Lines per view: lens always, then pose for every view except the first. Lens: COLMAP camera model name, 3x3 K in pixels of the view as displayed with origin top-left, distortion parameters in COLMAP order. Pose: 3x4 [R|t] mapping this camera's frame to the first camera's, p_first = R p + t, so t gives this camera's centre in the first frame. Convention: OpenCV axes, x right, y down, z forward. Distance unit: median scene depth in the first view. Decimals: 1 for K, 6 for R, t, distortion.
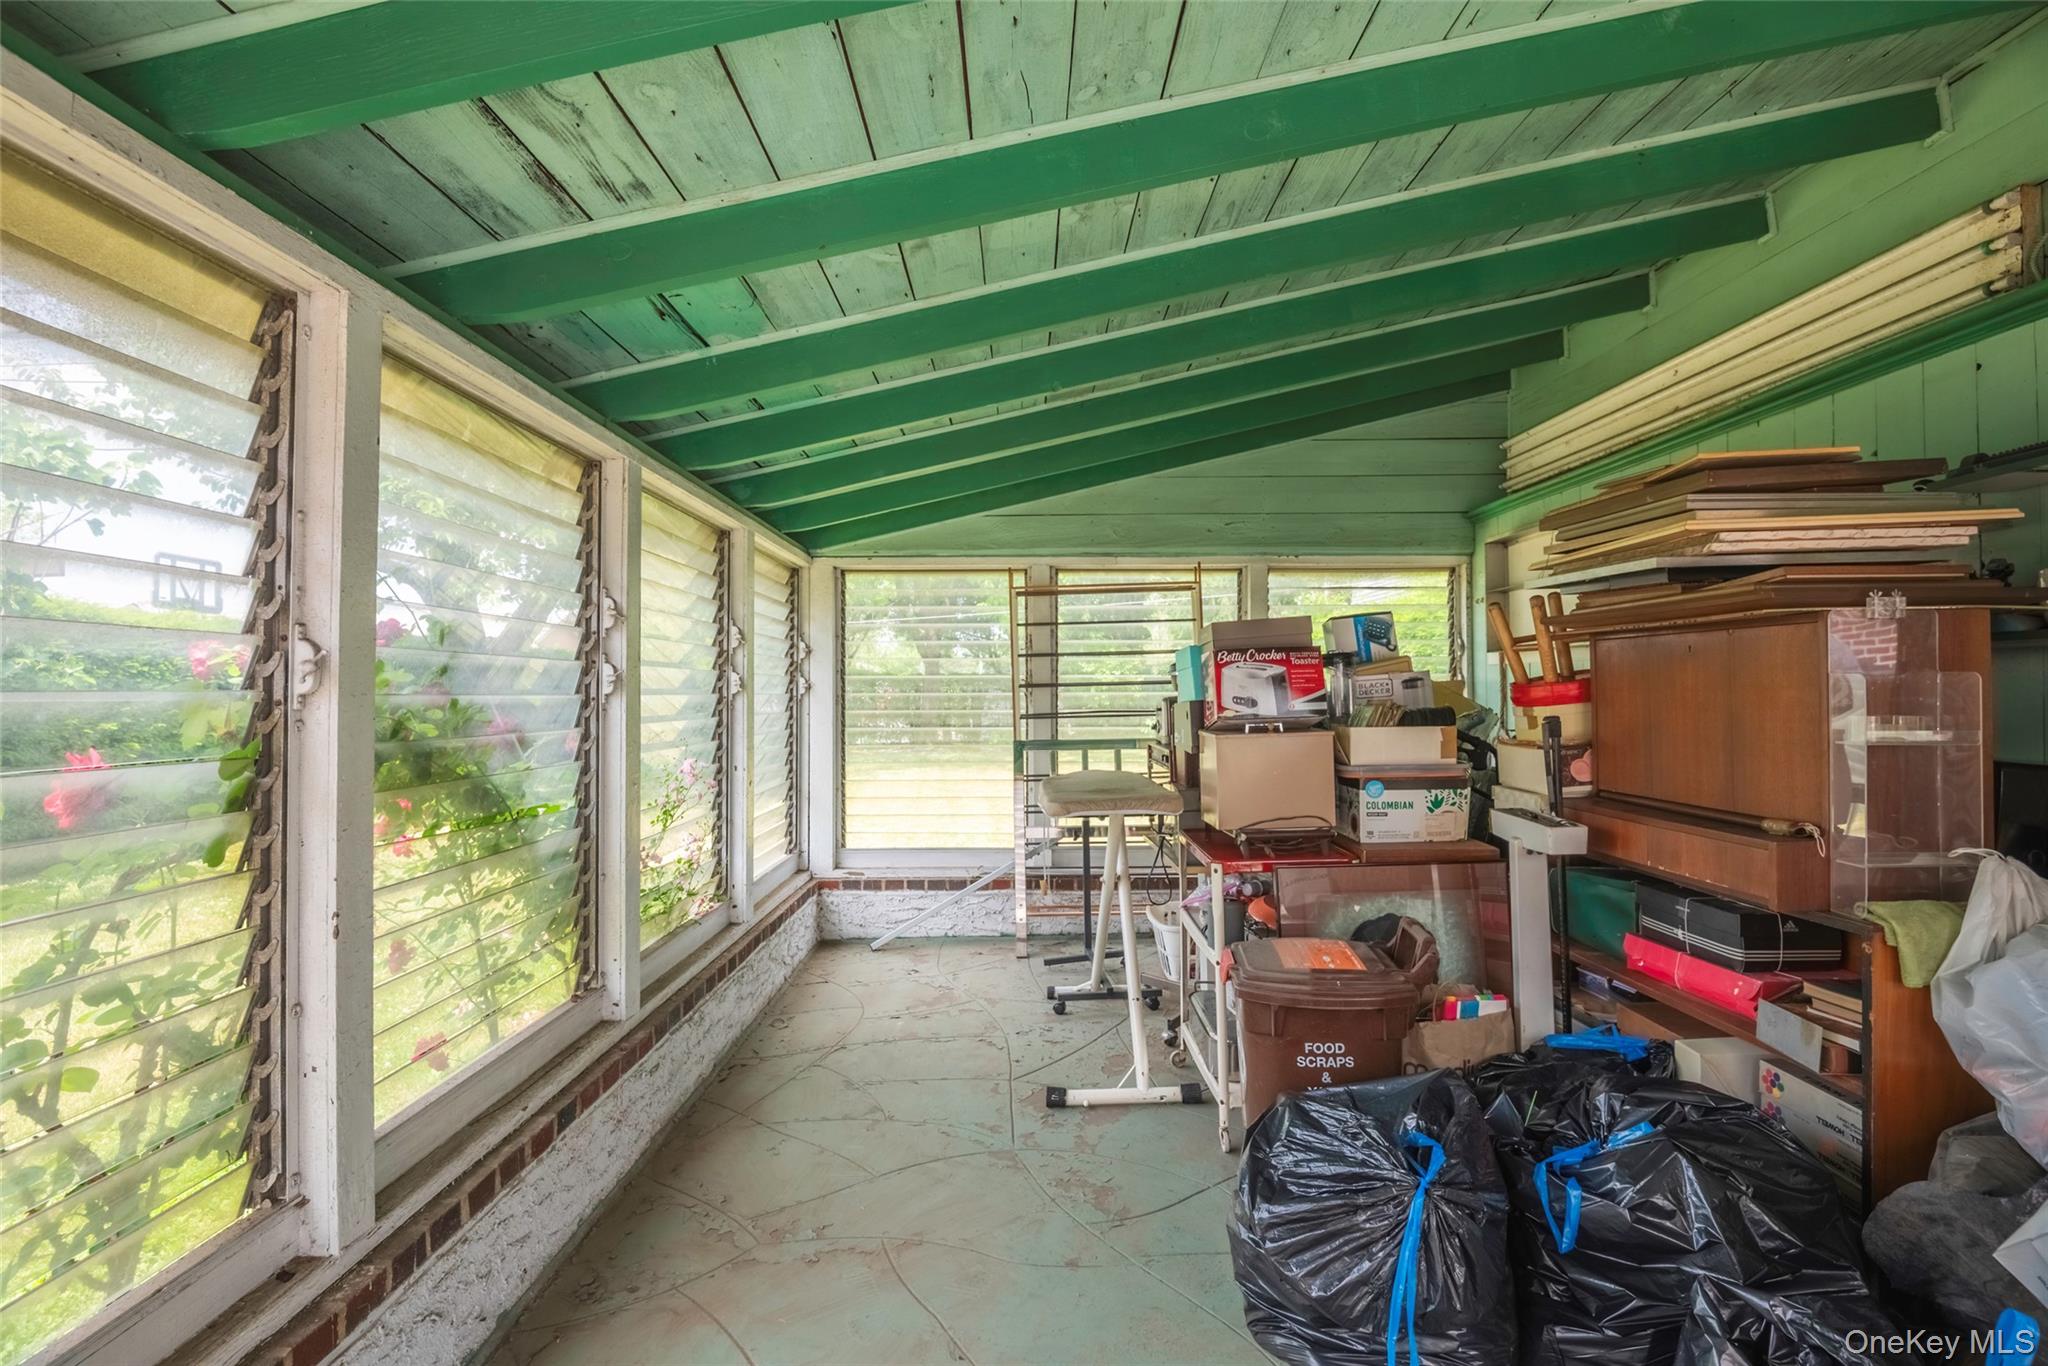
lens RADIAL K [[962.7, 0, 1024.5], [0, 962.7, 681.6], [0, 0, 1]] dist [-0.011830, -0.000228]
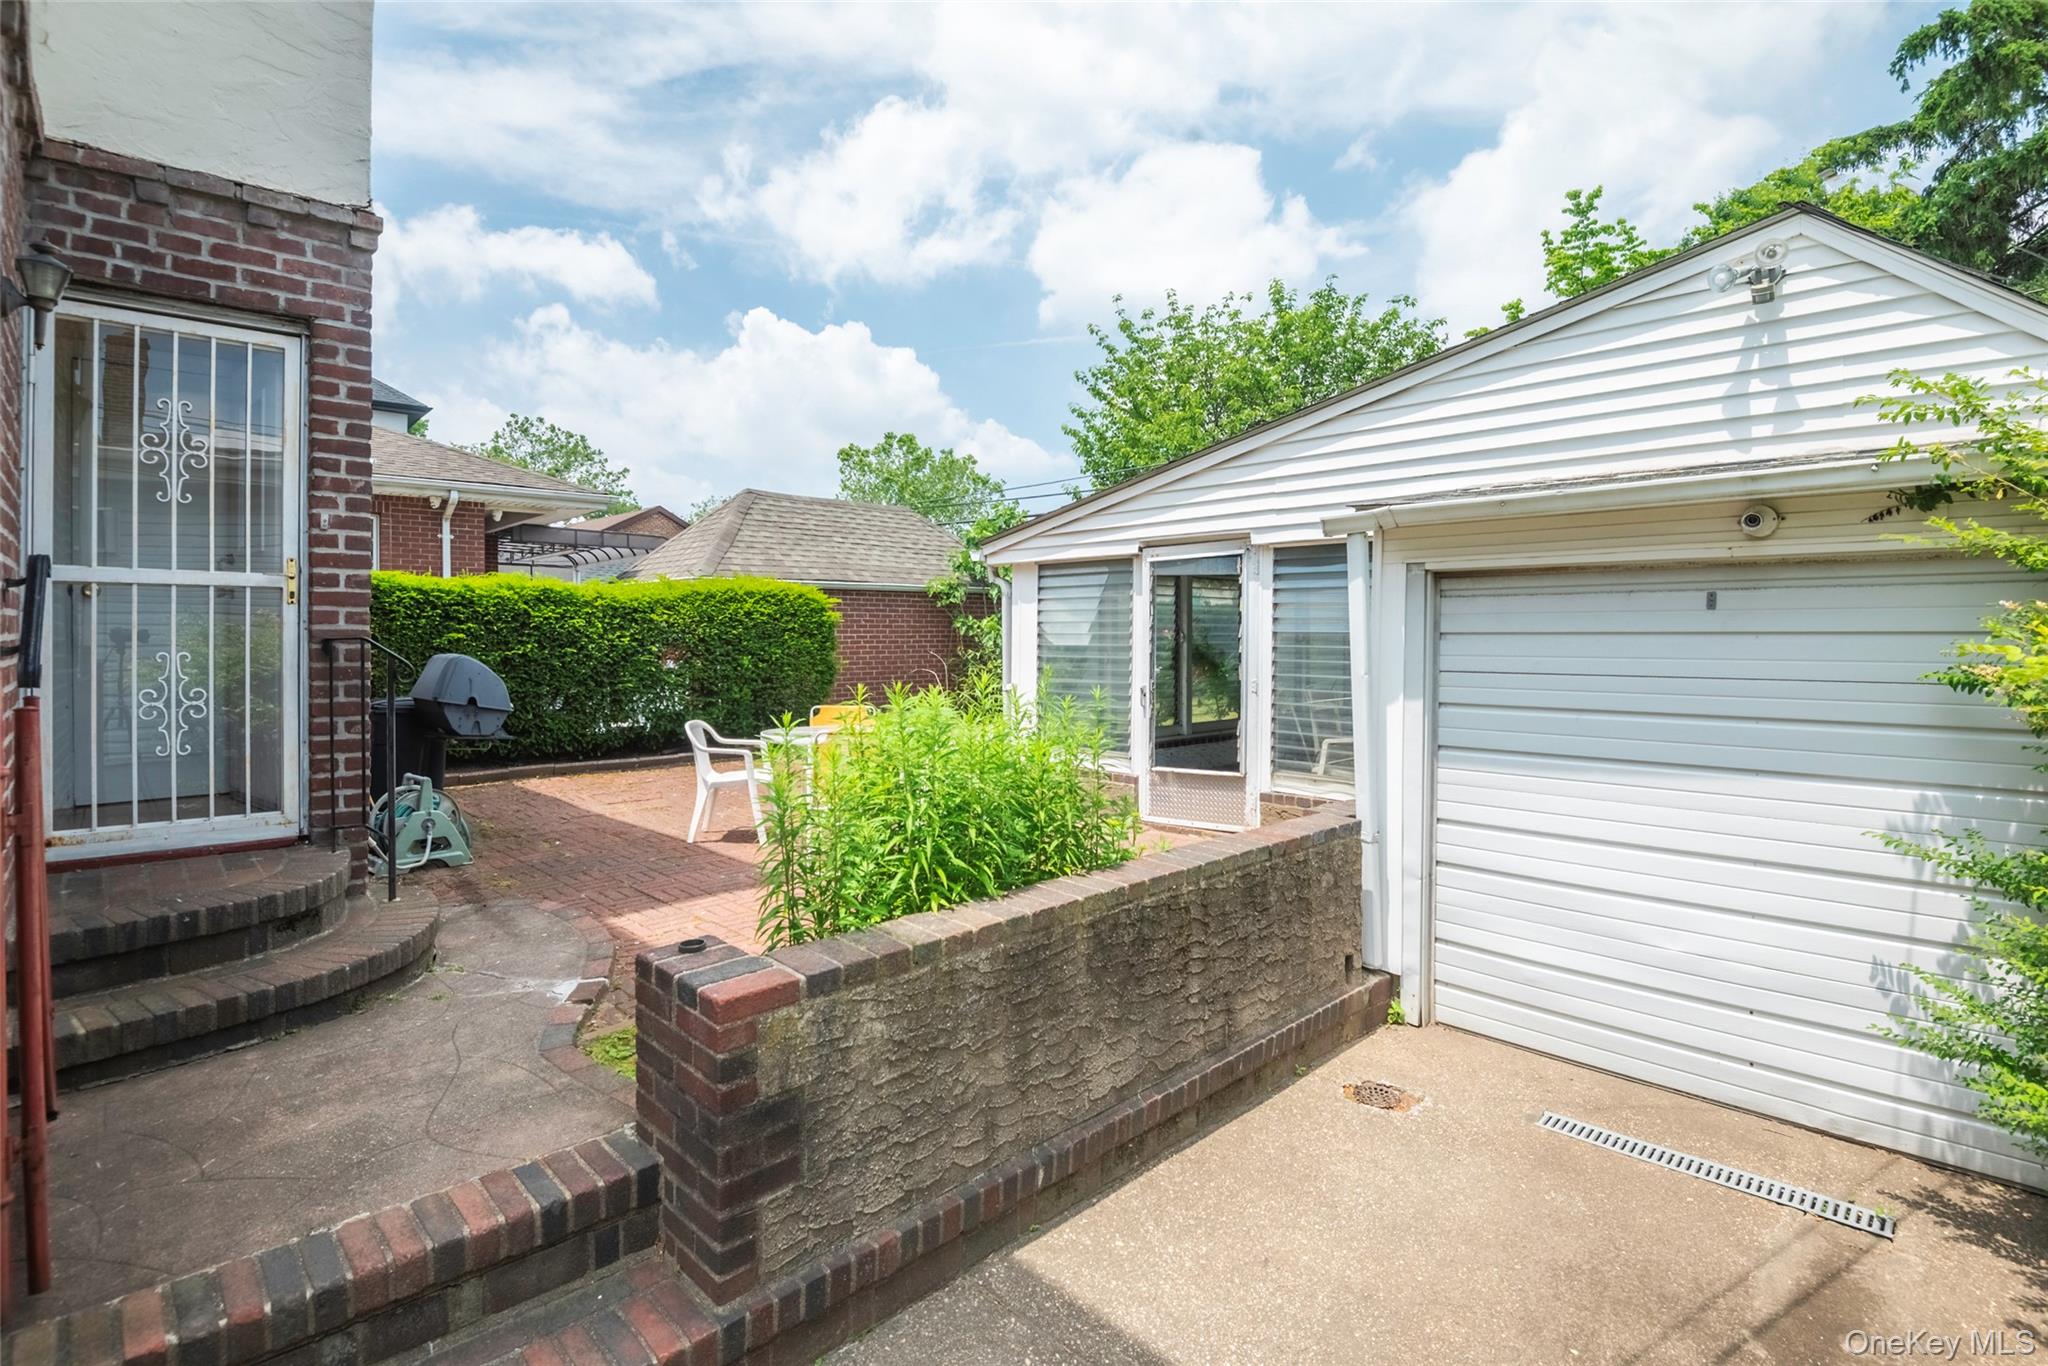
lens RADIAL K [[962.7, 0, 1022.7], [0, 962.7, 665.6], [0, 0, 1]] dist [-0.011830, -0.000228]
pose [[0.704461, 0.014712, -0.709590, 2.543493], [0.001248, 0.999758, 0.021967, 0.031471], [0.709741, -0.016361, 0.704272, -3.566677]]
